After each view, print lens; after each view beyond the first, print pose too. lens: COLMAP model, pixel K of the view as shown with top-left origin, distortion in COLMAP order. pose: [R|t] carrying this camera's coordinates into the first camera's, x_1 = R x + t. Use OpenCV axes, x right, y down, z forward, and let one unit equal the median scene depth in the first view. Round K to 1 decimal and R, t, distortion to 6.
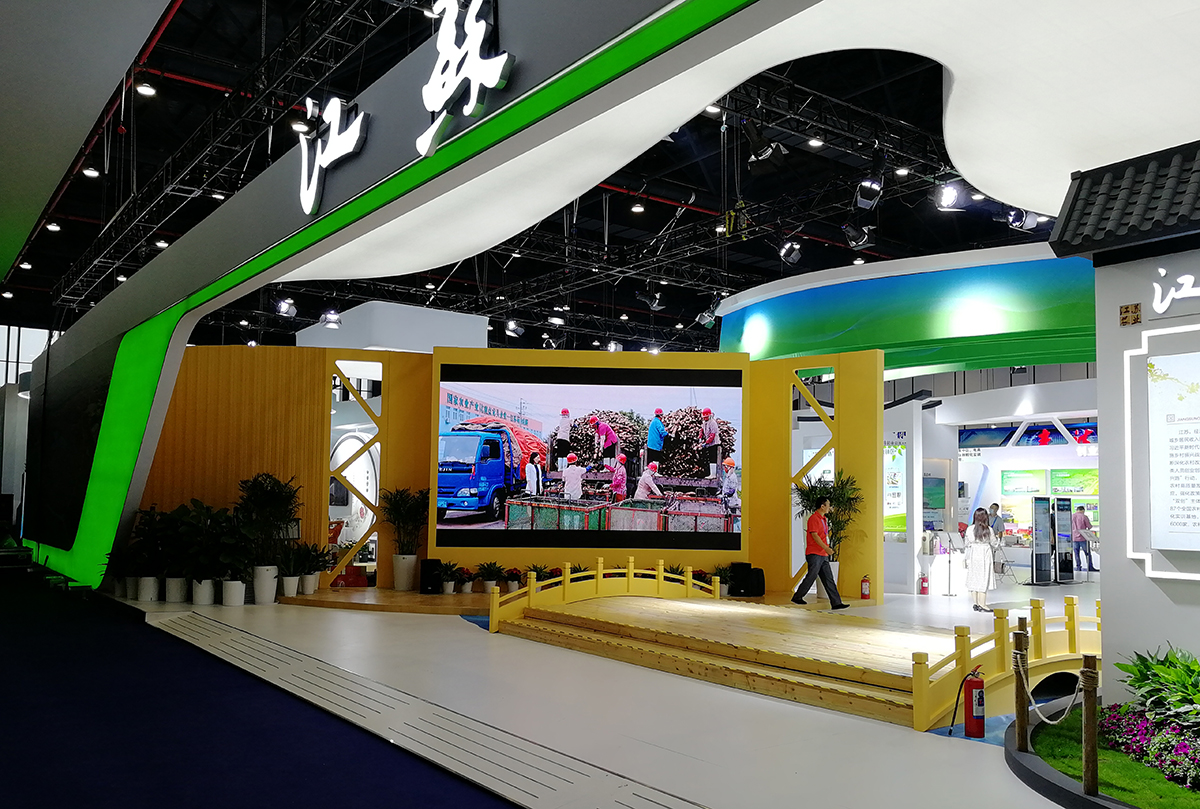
lens RADIAL K [[927.3, 0, 598.1], [0, 927.3, 434.4], [0, 0, 1]] dist [0.004965, -0.001288]
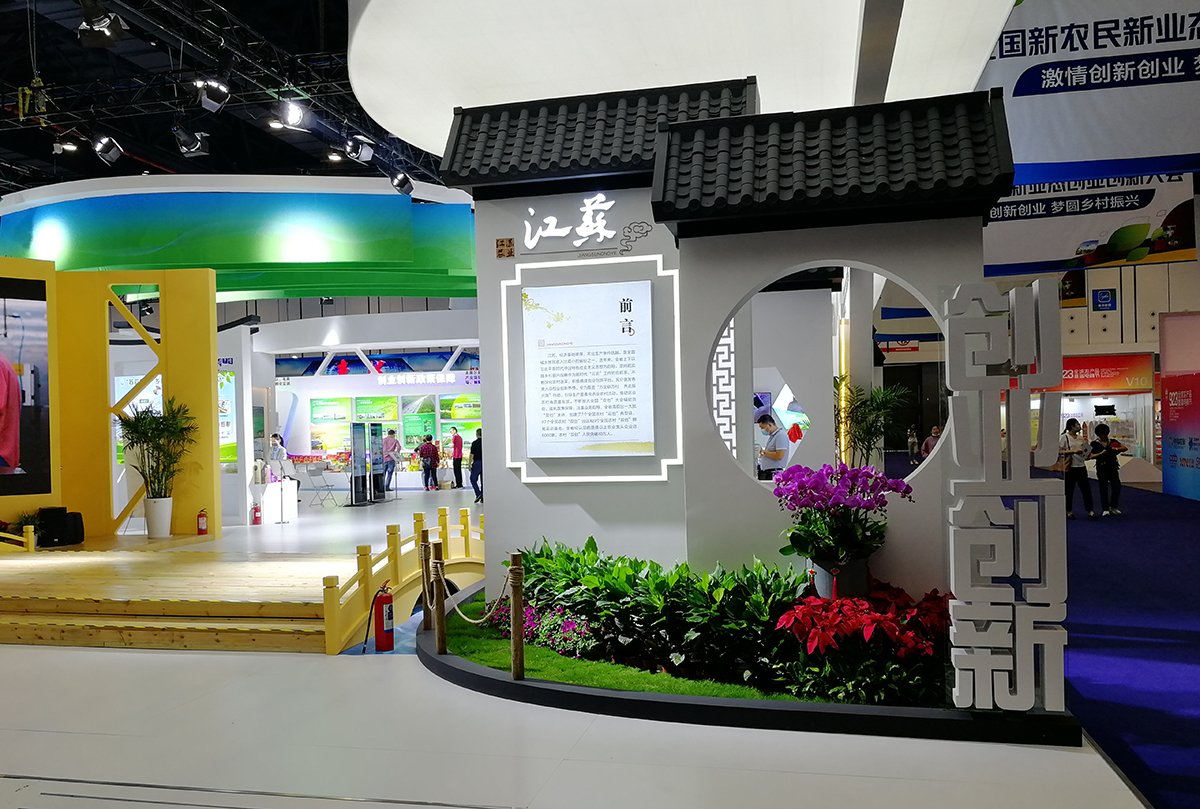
lens RADIAL K [[947.6, 0, 543.7], [0, 947.6, 425.6], [0, 0, 1]] dist [0.045015, -0.090335]
pose [[0.777275, -0.028002, 0.628537, -0.046408], [-0.011436, 0.998215, 0.058613, 0.006484], [-0.629056, -0.052746, 0.775568, 0.038634]]
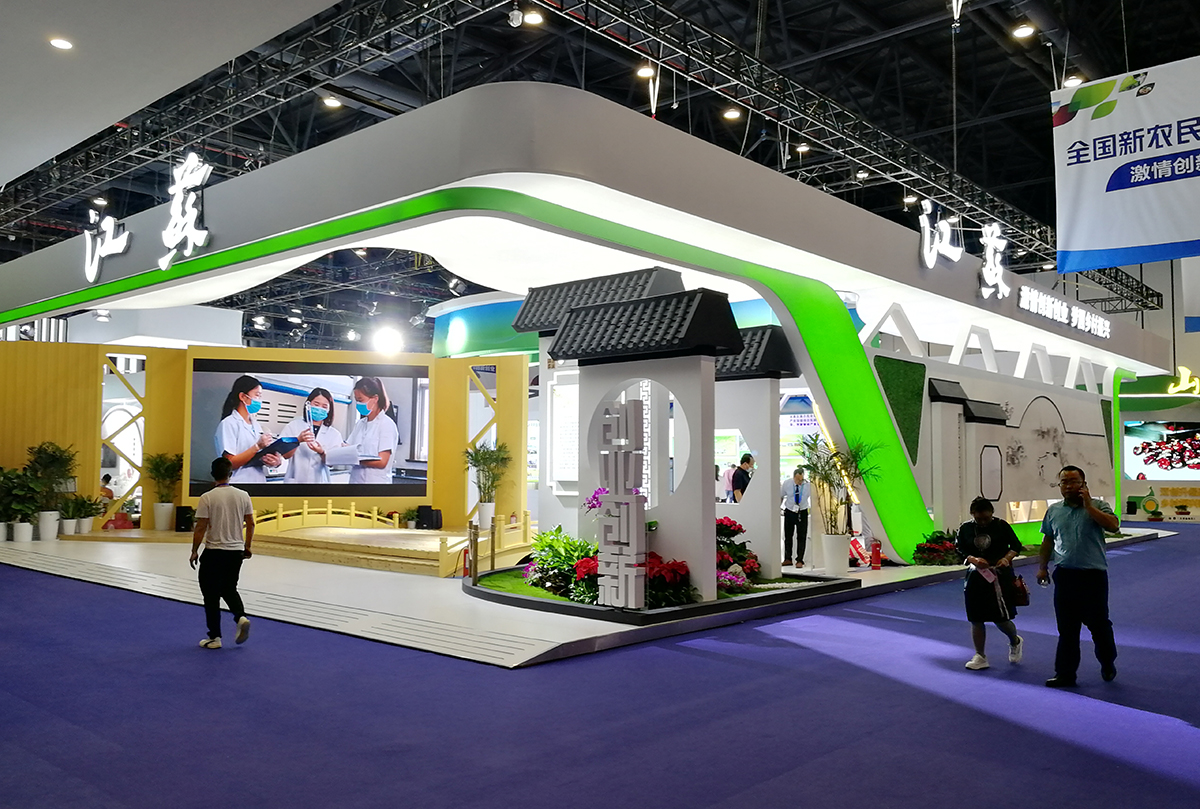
lens RADIAL K [[928.9, 0, 600.0], [0, 928.9, 404.5], [0, 0, 1]] dist [-0.003058, -0.003071]
pose [[0.976345, 0.006493, 0.216120, 0.113143], [-0.008345, 0.999936, 0.007657, -0.025734], [-0.216056, -0.009279, 0.976337, -0.426320]]
